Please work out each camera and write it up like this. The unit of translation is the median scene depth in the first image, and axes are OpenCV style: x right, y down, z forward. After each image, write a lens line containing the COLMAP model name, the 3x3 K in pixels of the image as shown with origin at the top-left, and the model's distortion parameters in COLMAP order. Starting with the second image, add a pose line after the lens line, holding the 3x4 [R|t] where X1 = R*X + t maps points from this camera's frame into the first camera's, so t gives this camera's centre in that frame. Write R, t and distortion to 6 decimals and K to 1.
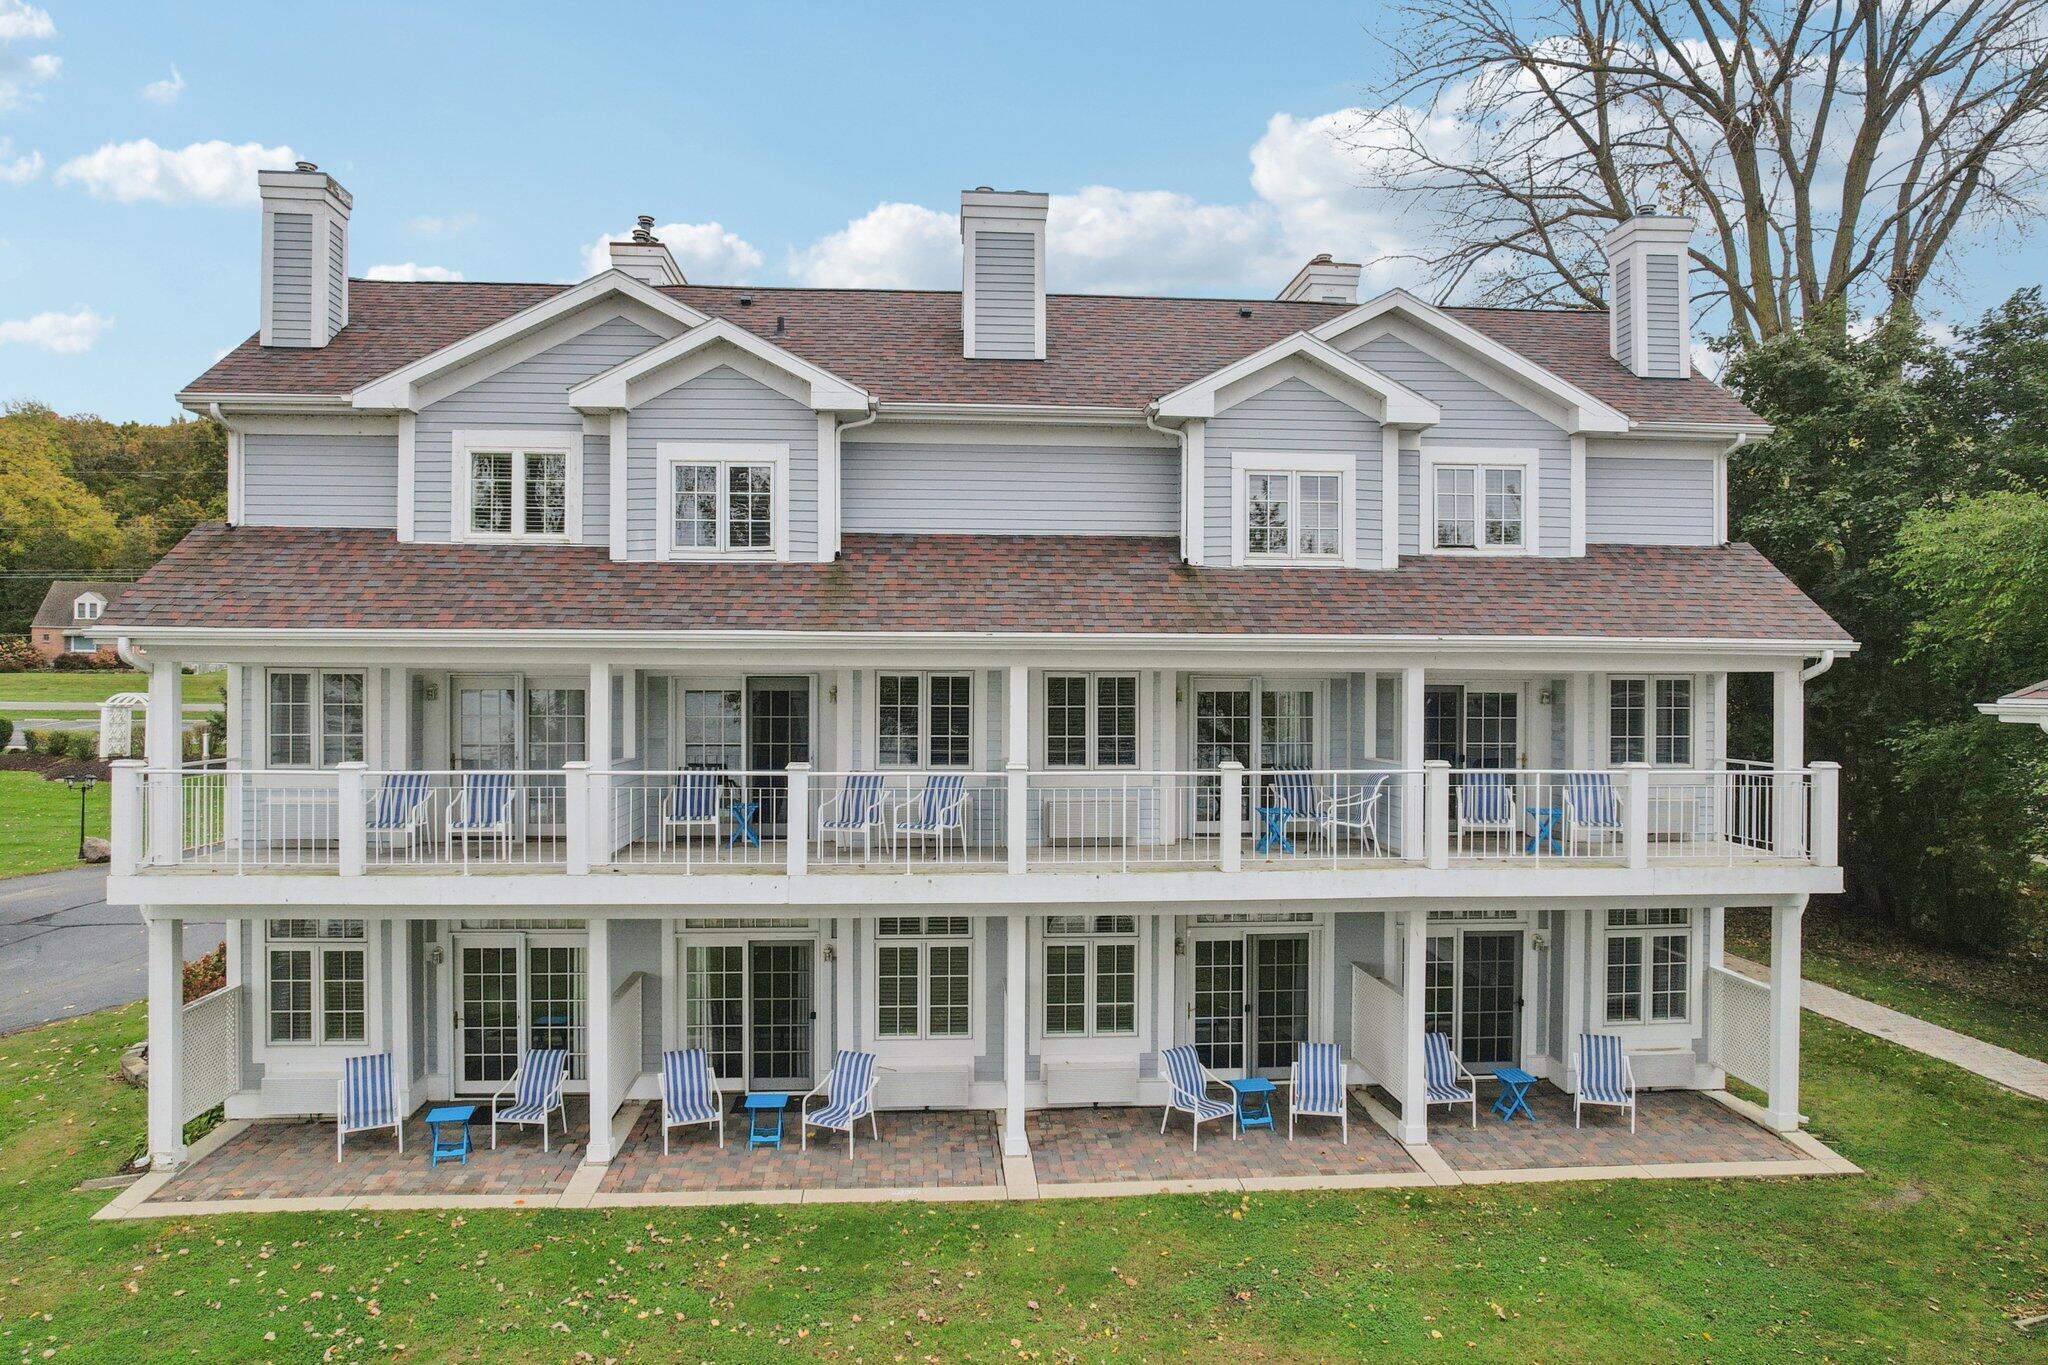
lens RADIAL K [[1242.4, 0, 1024.0], [0, 1242.4, 682.5], [0, 0, 1]] dist [-0.057306, 0.050945]
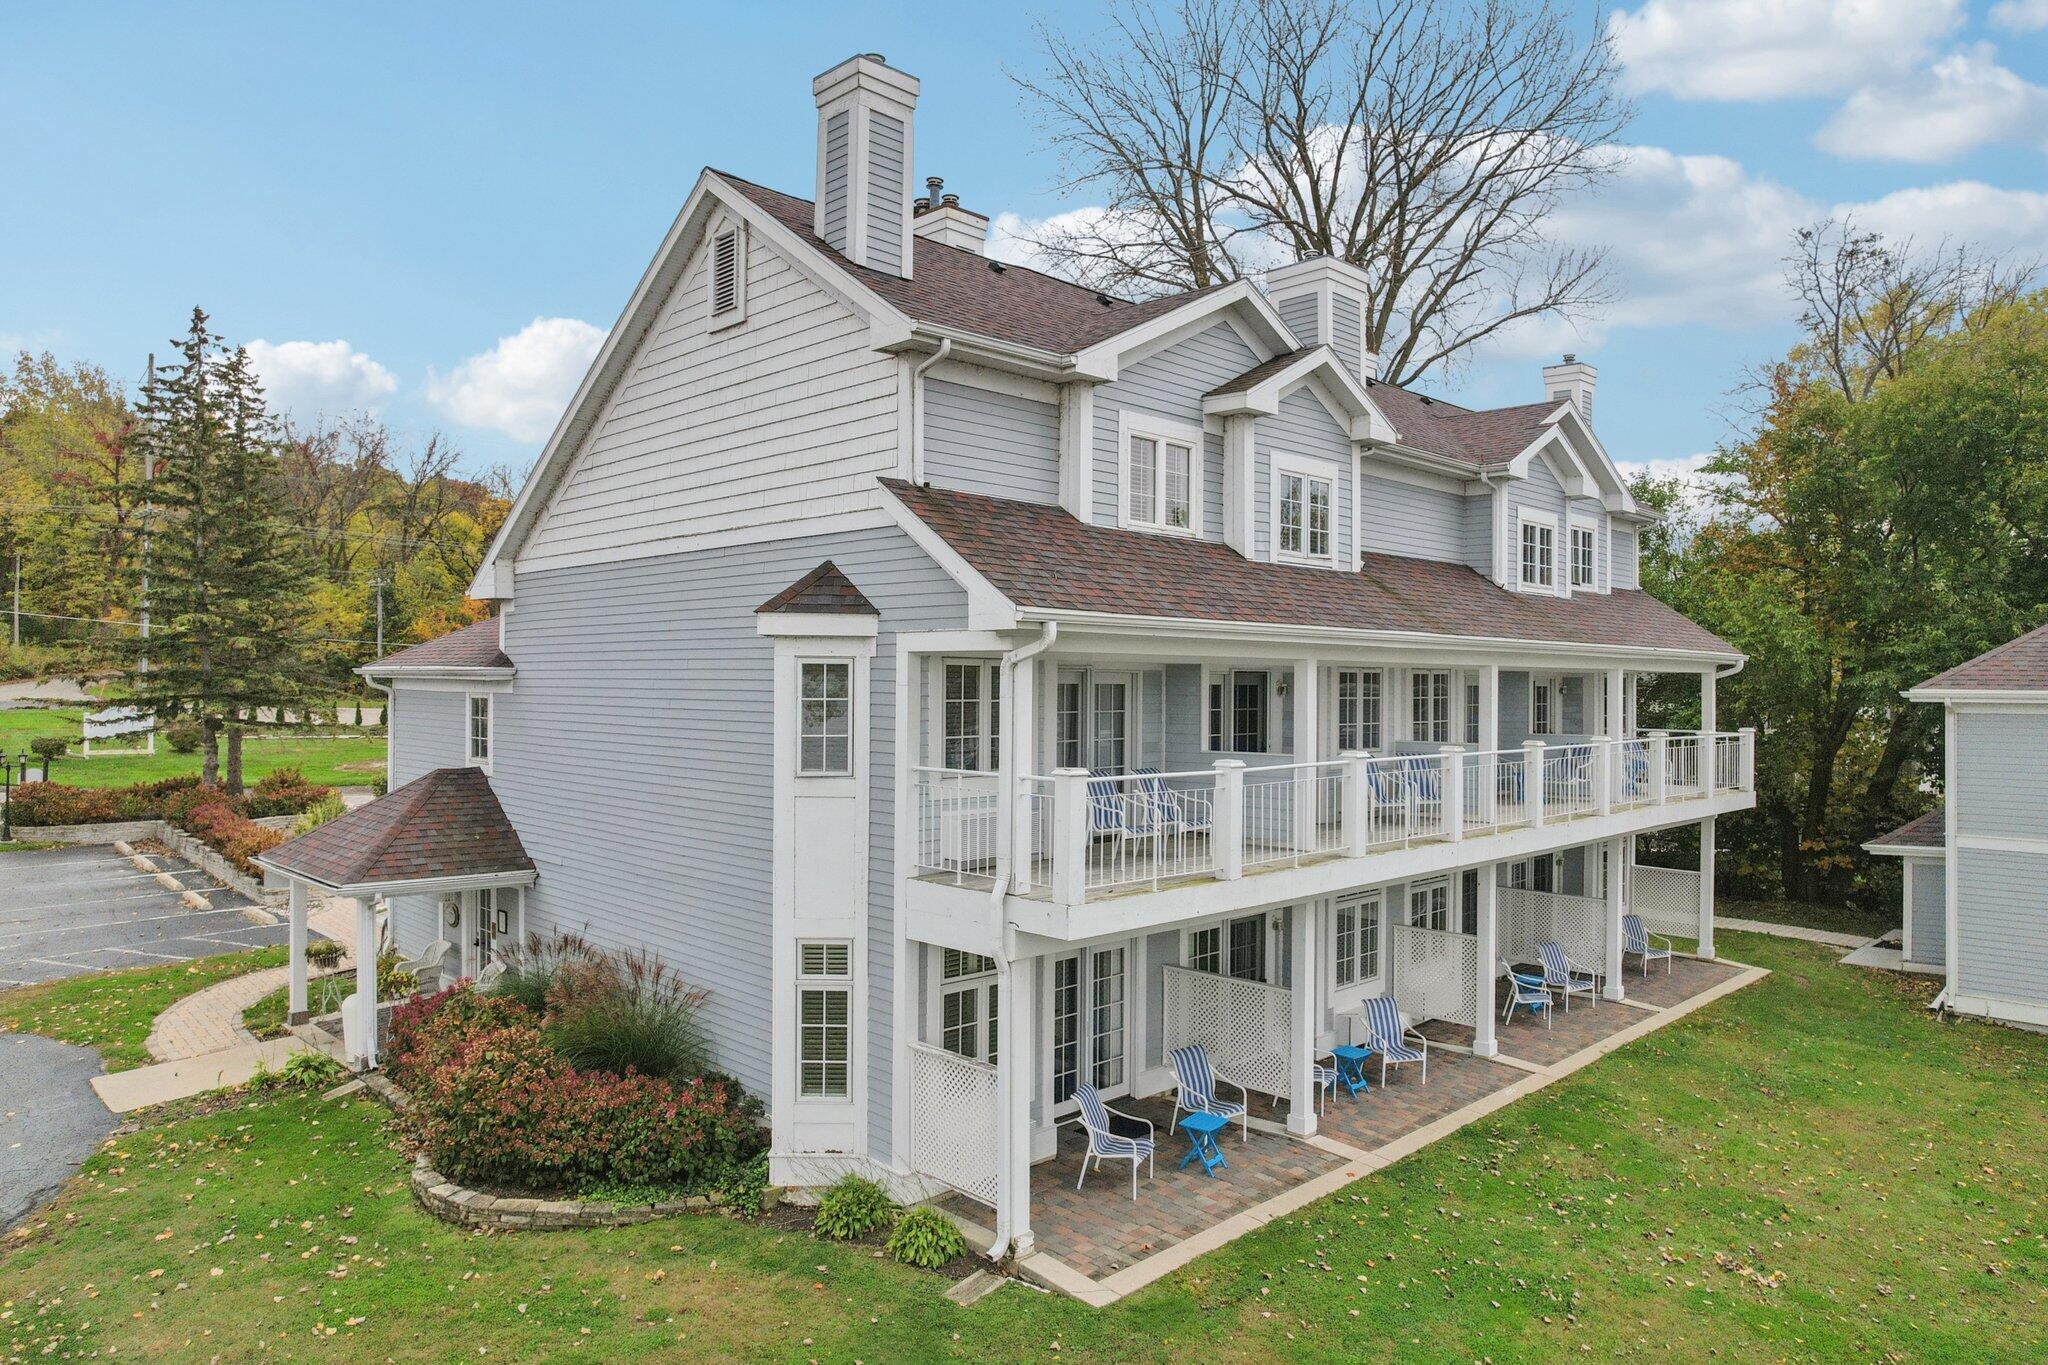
lens RADIAL K [[1306.5, 0, 1021.2], [0, 1306.5, 659.9], [0, 0, 1]] dist [-0.003852, -0.001675]
pose [[0.756061, 0.011535, 0.654399, -1.213655], [-0.010113, 0.999931, -0.005941, -0.006320], [-0.654423, -0.002126, 0.756126, 0.302529]]
